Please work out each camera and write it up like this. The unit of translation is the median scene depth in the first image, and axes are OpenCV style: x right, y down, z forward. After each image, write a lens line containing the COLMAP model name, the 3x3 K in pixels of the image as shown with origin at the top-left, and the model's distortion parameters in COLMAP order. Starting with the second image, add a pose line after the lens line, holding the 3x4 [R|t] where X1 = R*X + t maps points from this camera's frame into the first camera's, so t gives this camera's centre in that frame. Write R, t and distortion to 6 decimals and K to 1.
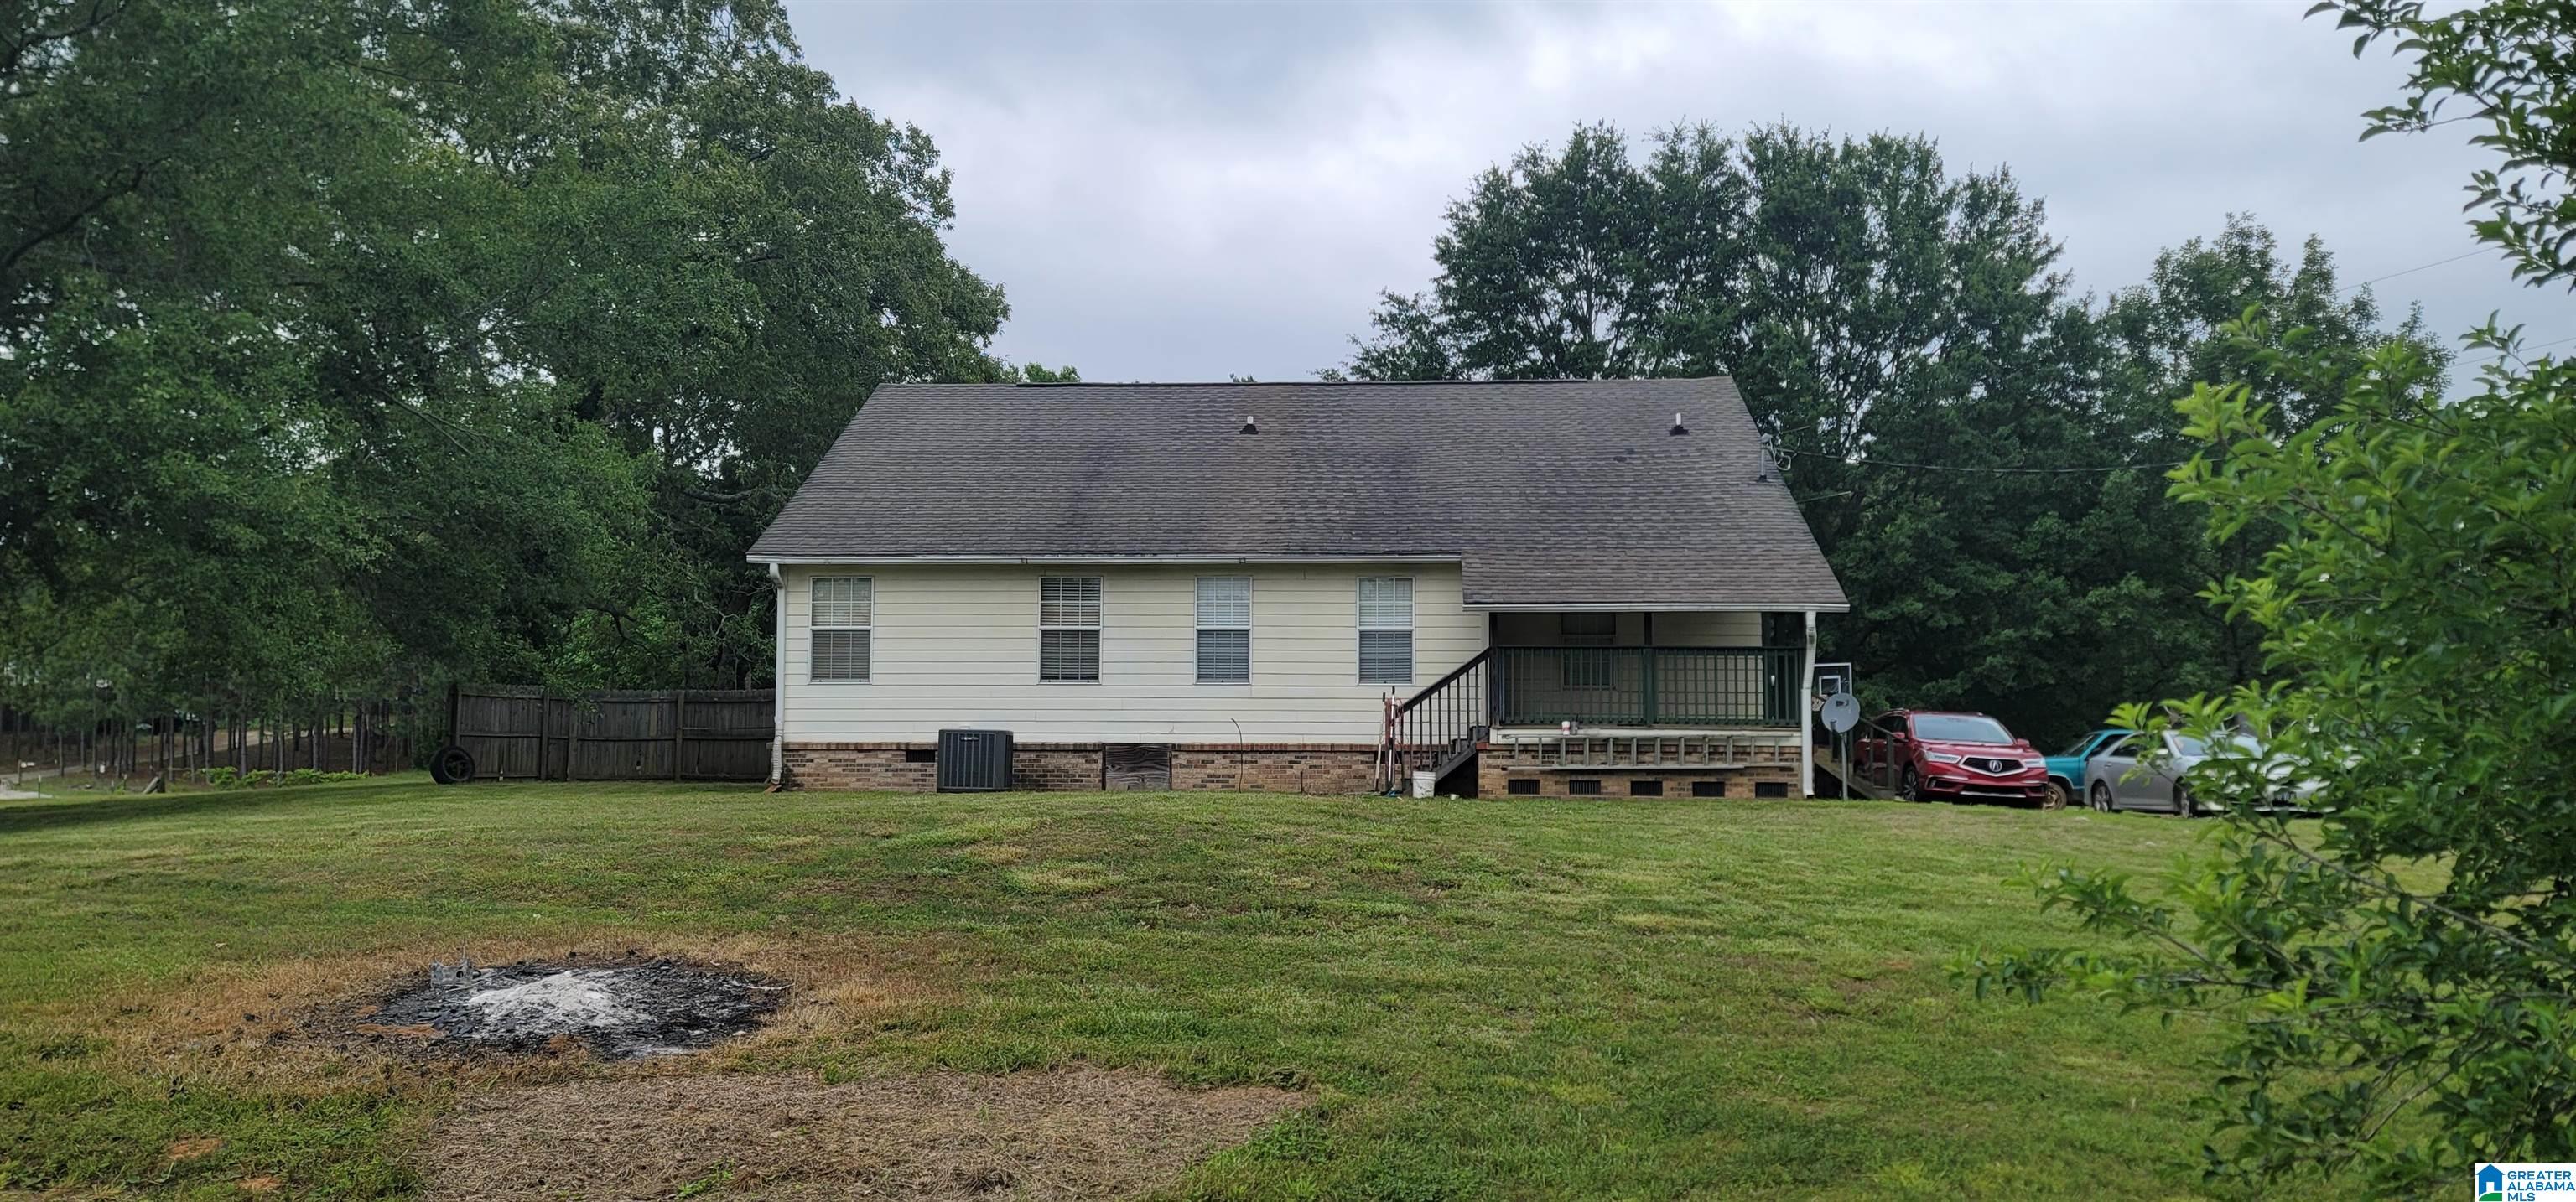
lens RADIAL K [[1864.3, 0, 1284.8], [0, 1864.3, 635.4], [0, 0, 1]] dist [0.073892, -0.047460]
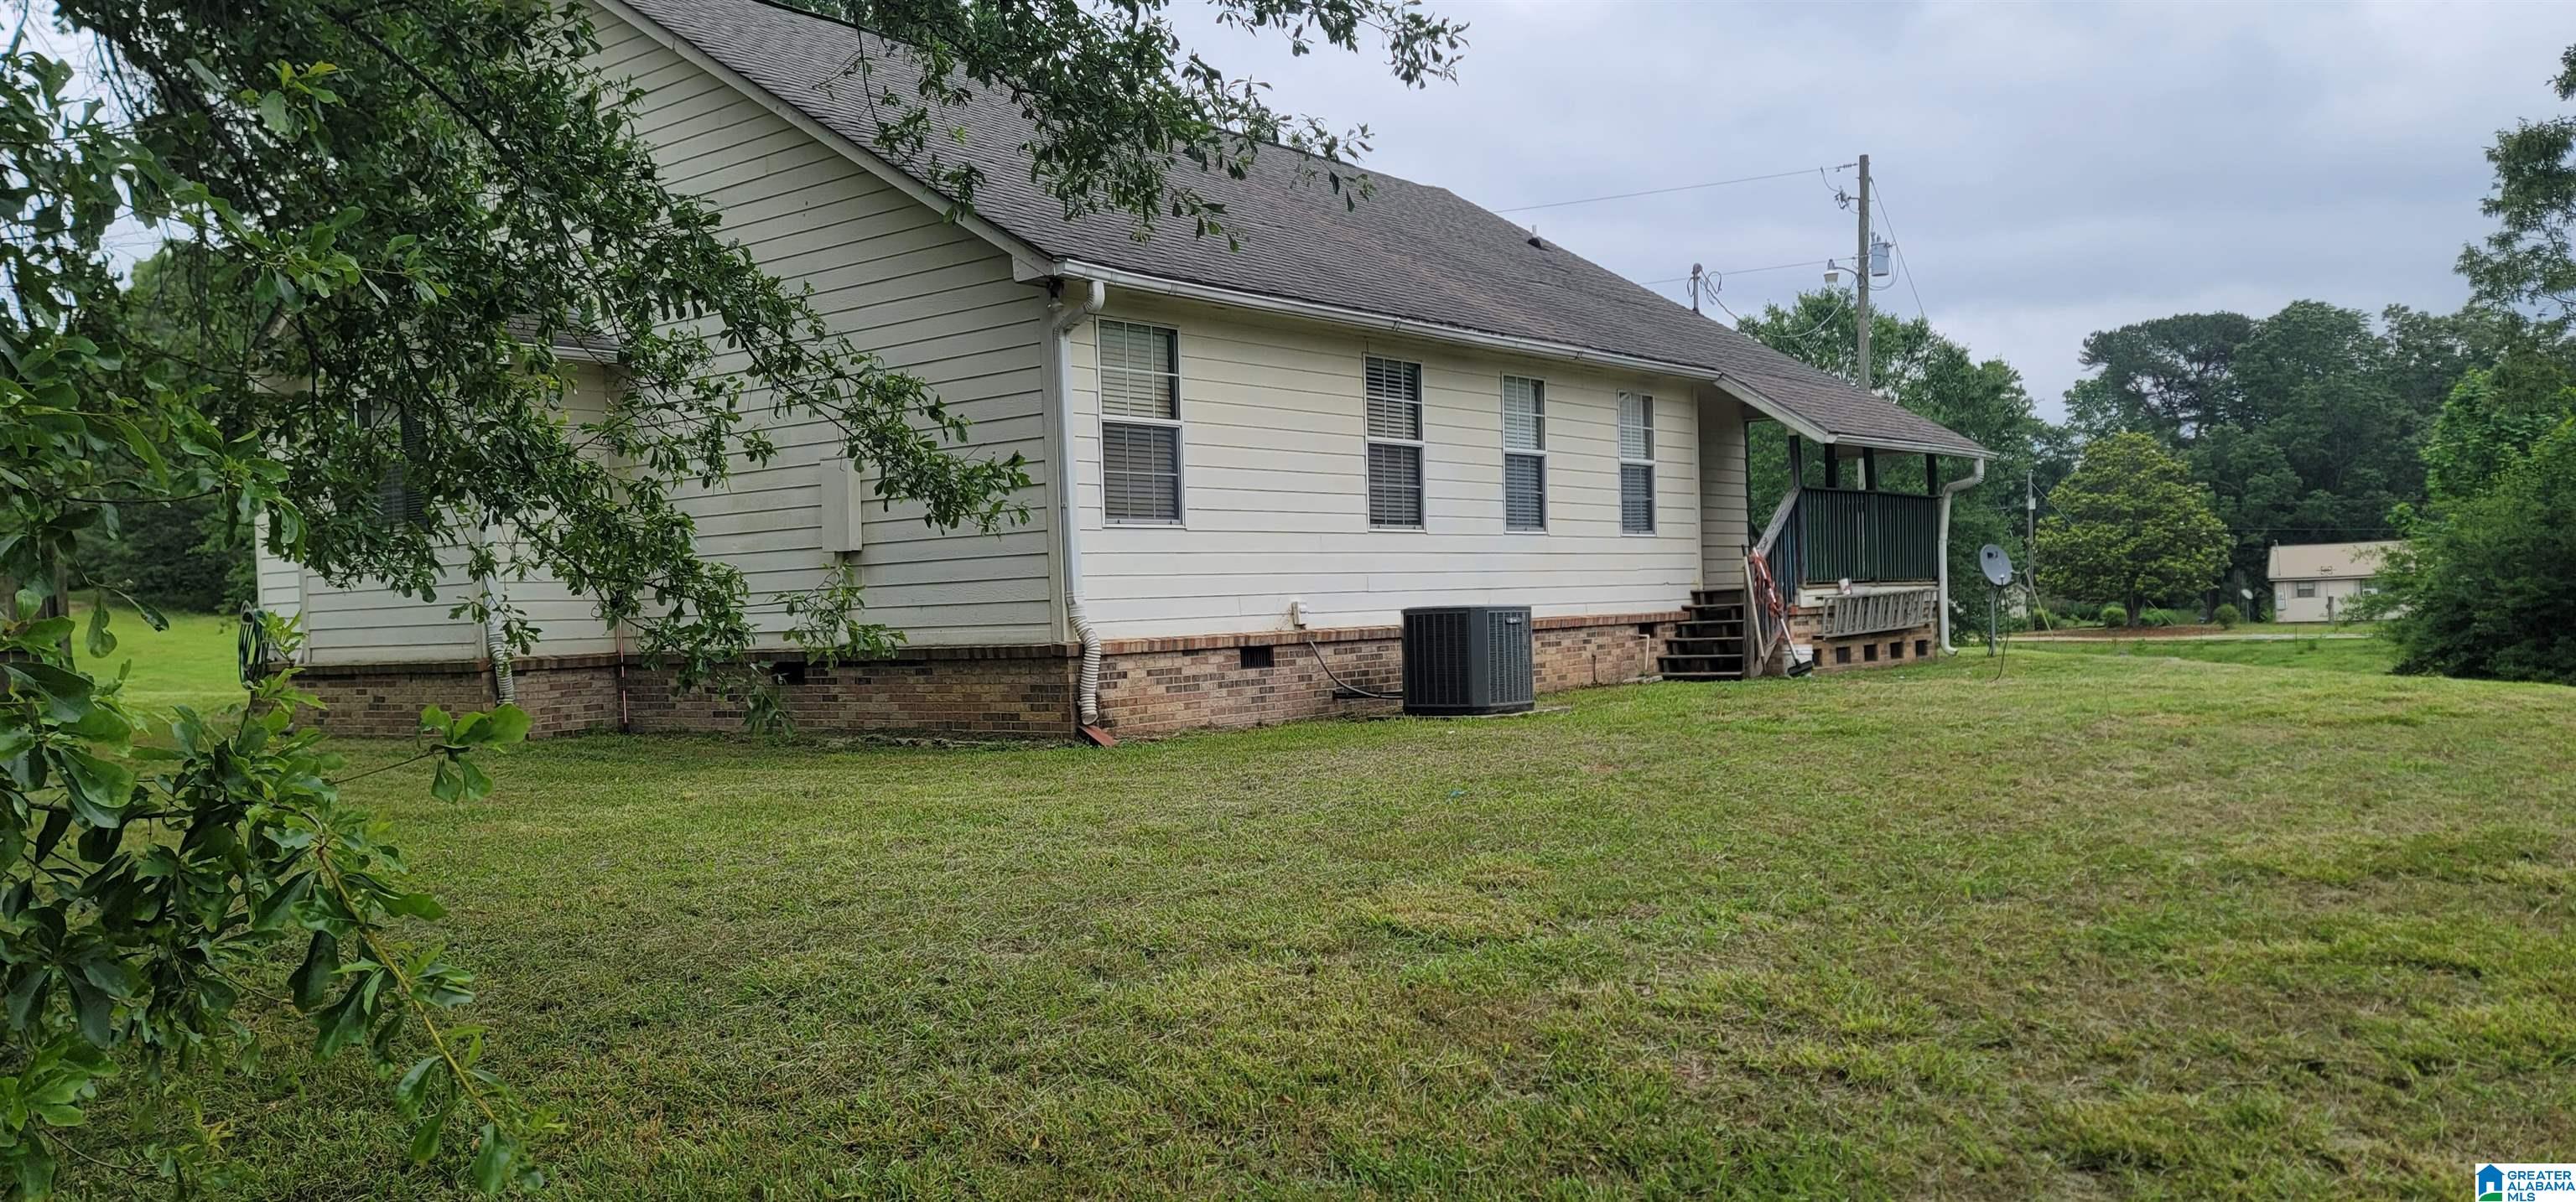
lens RADIAL K [[1864.3, 0, 1284.0], [0, 1864.3, 598.0], [0, 0, 1]] dist [0.073892, -0.047460]
pose [[0.578609, -0.019964, 0.815361, -0.687082], [-0.011072, 0.999416, 0.032328, 0.030311], [-0.815530, -0.027733, 0.578050, 0.711492]]
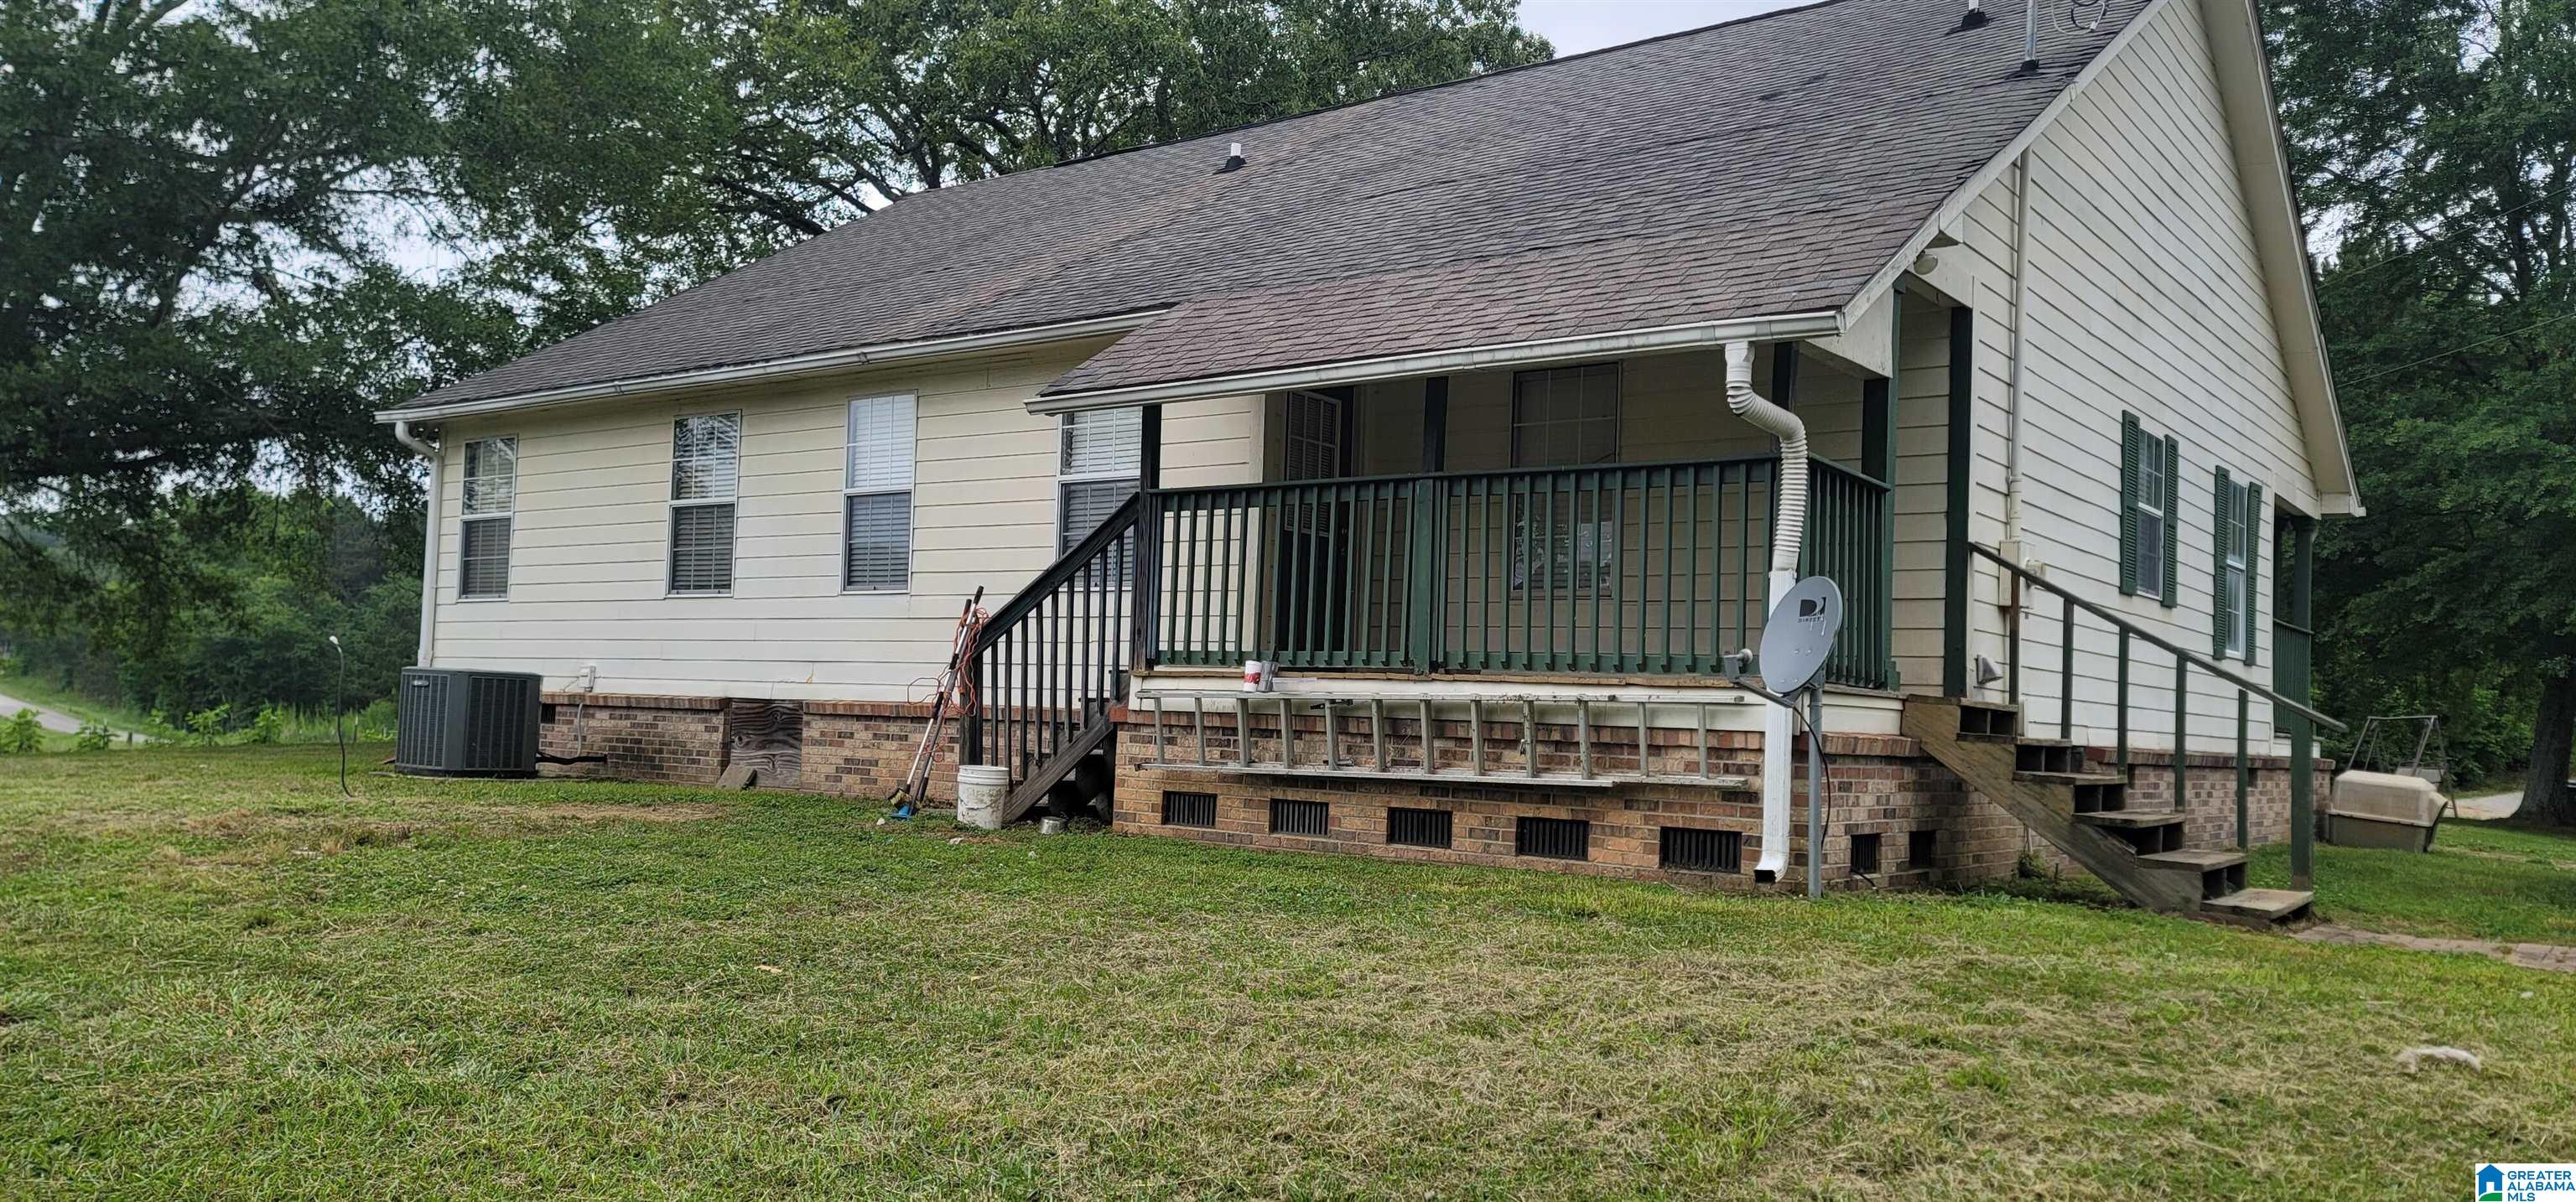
lens RADIAL K [[1864.3, 0, 1296.1], [0, 1864.3, 601.2], [0, 0, 1]] dist [0.073892, -0.047460]
pose [[0.832788, -0.012389, -0.553454, 0.392403], [0.011592, 0.999921, -0.004940, 0.034639], [0.553471, -0.002301, 0.832865, 0.648568]]
